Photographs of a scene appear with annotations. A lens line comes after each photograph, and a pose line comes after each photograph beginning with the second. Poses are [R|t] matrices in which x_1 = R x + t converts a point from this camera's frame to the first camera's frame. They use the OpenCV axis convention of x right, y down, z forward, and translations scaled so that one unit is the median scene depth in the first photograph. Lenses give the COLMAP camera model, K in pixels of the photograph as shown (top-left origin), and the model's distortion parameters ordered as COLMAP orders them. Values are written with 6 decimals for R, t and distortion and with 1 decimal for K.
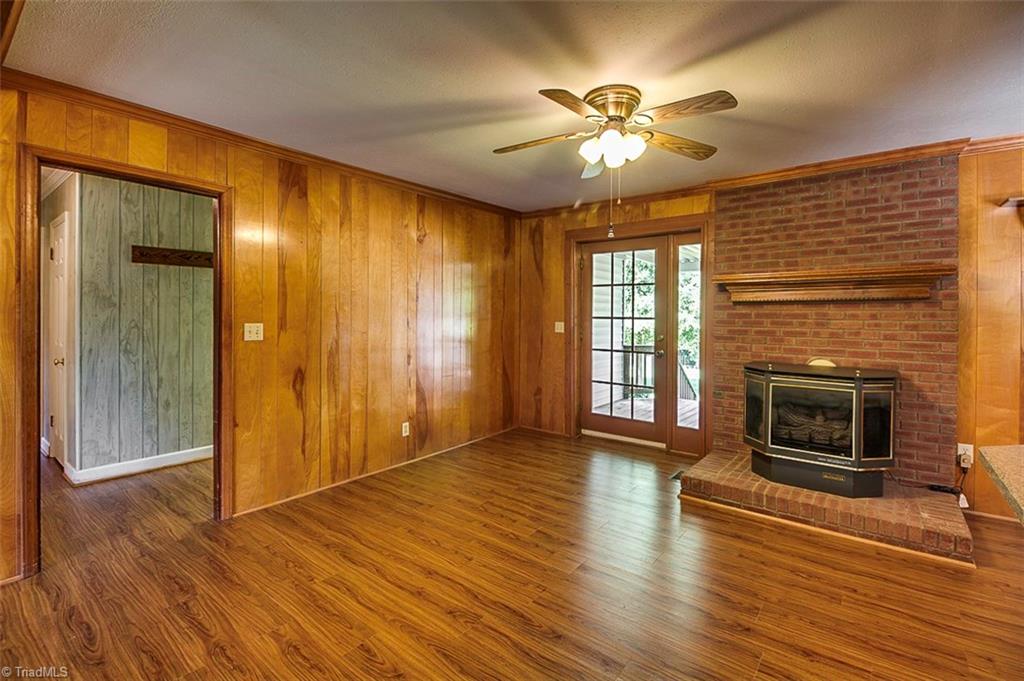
lens RADIAL K [[466.0, 0, 511.2], [0, 466.0, 315.4], [0, 0, 1]] dist [0.015603, -0.013473]
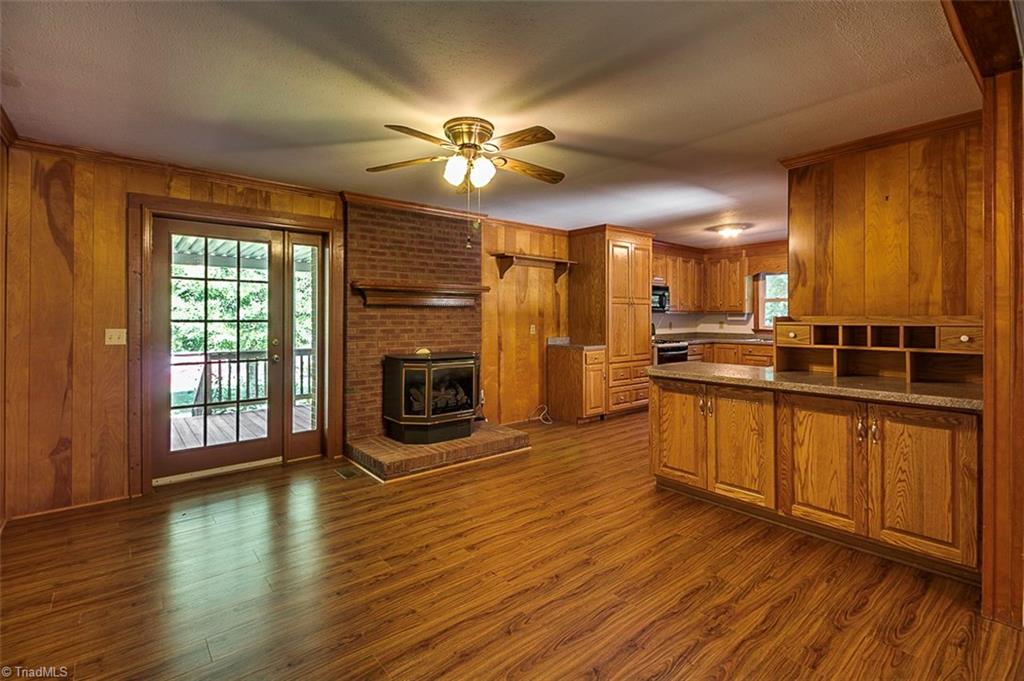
lens RADIAL K [[466.0, 0, 511.2], [0, 466.0, 315.4], [0, 0, 1]] dist [0.015603, -0.013473]
pose [[0.211315, -0.004018, 0.977410, -0.597925], [0.004829, 0.999984, 0.003067, -0.005864], [-0.977406, 0.004072, 0.211331, 0.450482]]
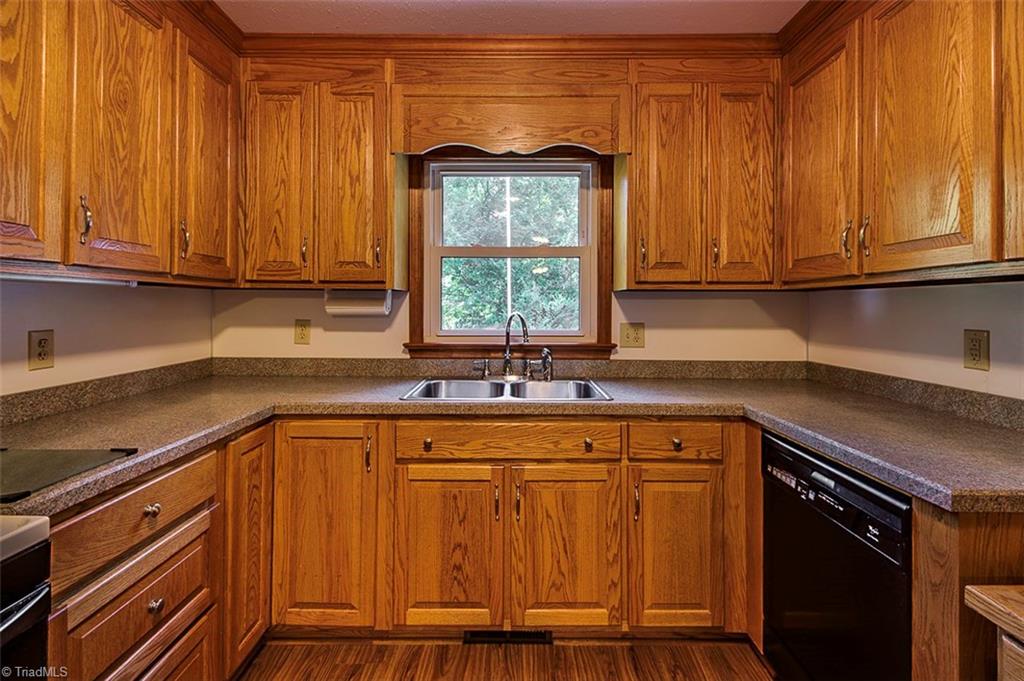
lens RADIAL K [[469.2, 0, 512.5], [0, 469.2, 304.0], [0, 0, 1]] dist [0.026294, -0.013841]
pose [[-0.614656, -0.007139, 0.788763, 1.104009], [-0.006639, 0.999970, 0.003877, 0.009659], [-0.788767, -0.002854, -0.614686, 0.112469]]
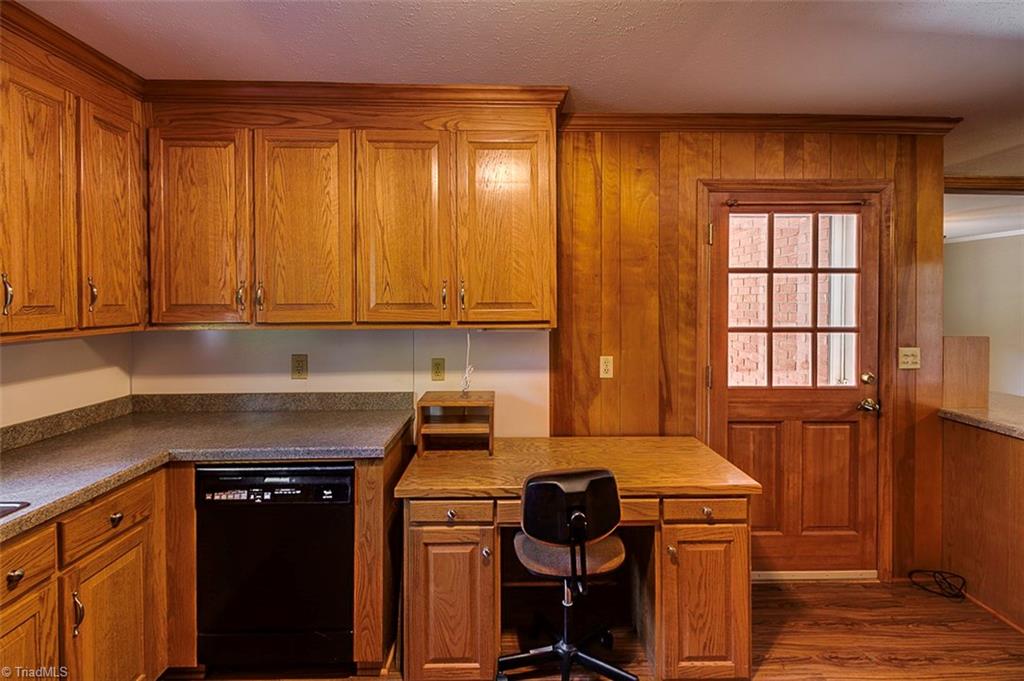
lens RADIAL K [[469.2, 0, 512.5], [0, 469.2, 304.0], [0, 0, 1]] dist [0.026294, -0.013841]
pose [[-0.771606, -0.001097, -0.636100, 1.374671], [-0.008631, 0.999925, 0.008745, -0.048897], [0.636043, 0.012238, -0.771557, 0.243991]]
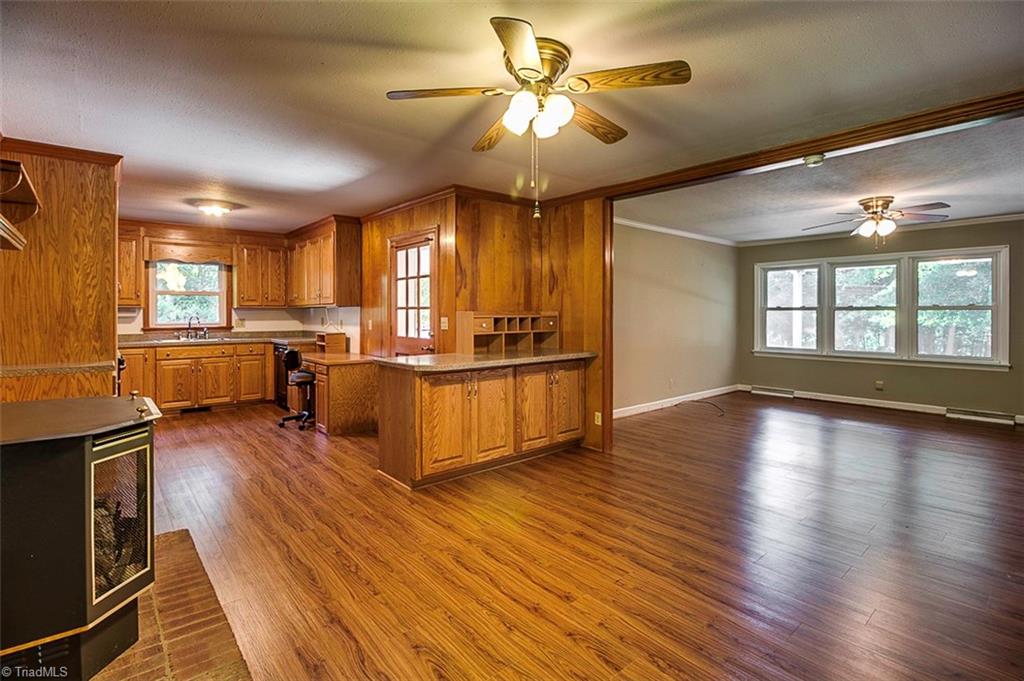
lens RADIAL K [[485.8, 0, 516.5], [0, 485.8, 314.3], [0, 0, 1]] dist [0.001610, -0.010206]
pose [[-0.981521, -0.006599, 0.191240, 0.053853], [-0.005352, 0.999961, 0.007036, -0.000056], [-0.191279, 0.005882, -0.981518, 1.279942]]
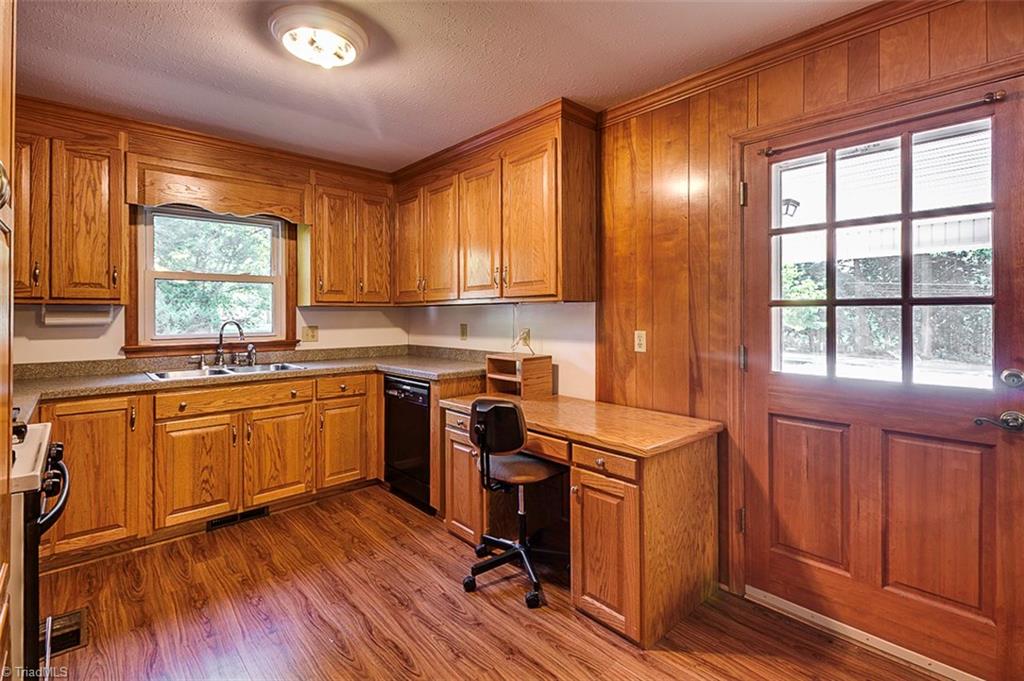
lens RADIAL K [[478.8, 0, 523.3], [0, 478.8, 312.3], [0, 0, 1]] dist [0.013791, -0.000839]
pose [[-0.987271, -0.003401, 0.159008, 0.886074], [-0.003382, 0.999994, 0.000390, 0.004934], [-0.159009, -0.000153, -0.987277, 0.547845]]
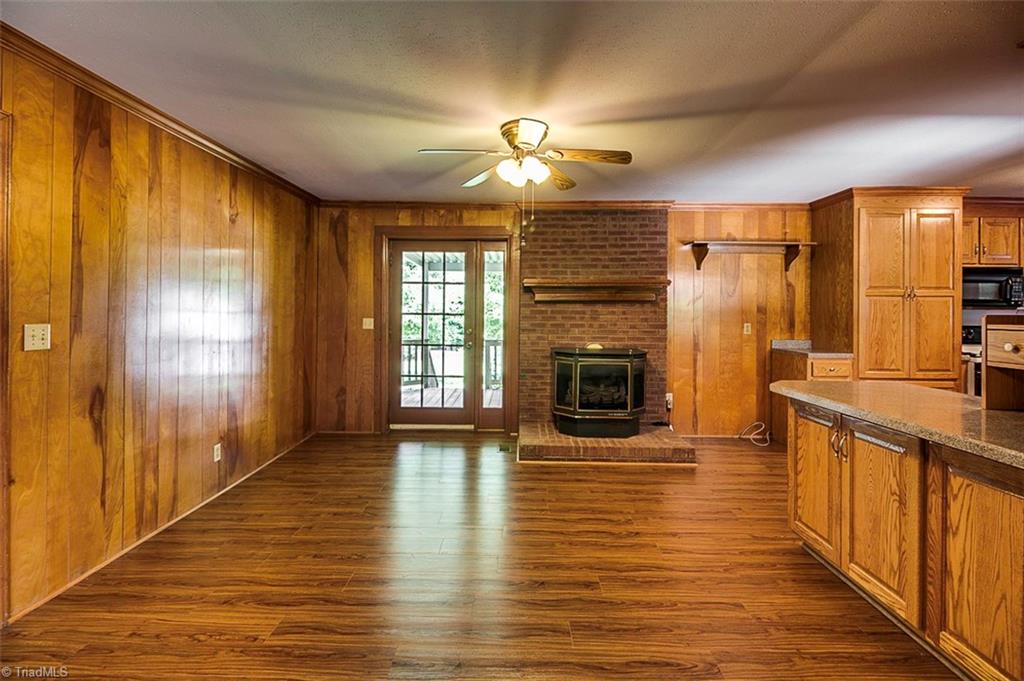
lens RADIAL K [[467.5, 0, 510.3], [0, 467.5, 310.3], [0, 0, 1]] dist [0.016430, -0.013806]
pose [[0.794696, 0.002006, 0.607004, -0.361432], [-0.001366, 0.999998, -0.001517, -0.002165], [-0.607006, 0.000376, 0.794697, 0.054652]]
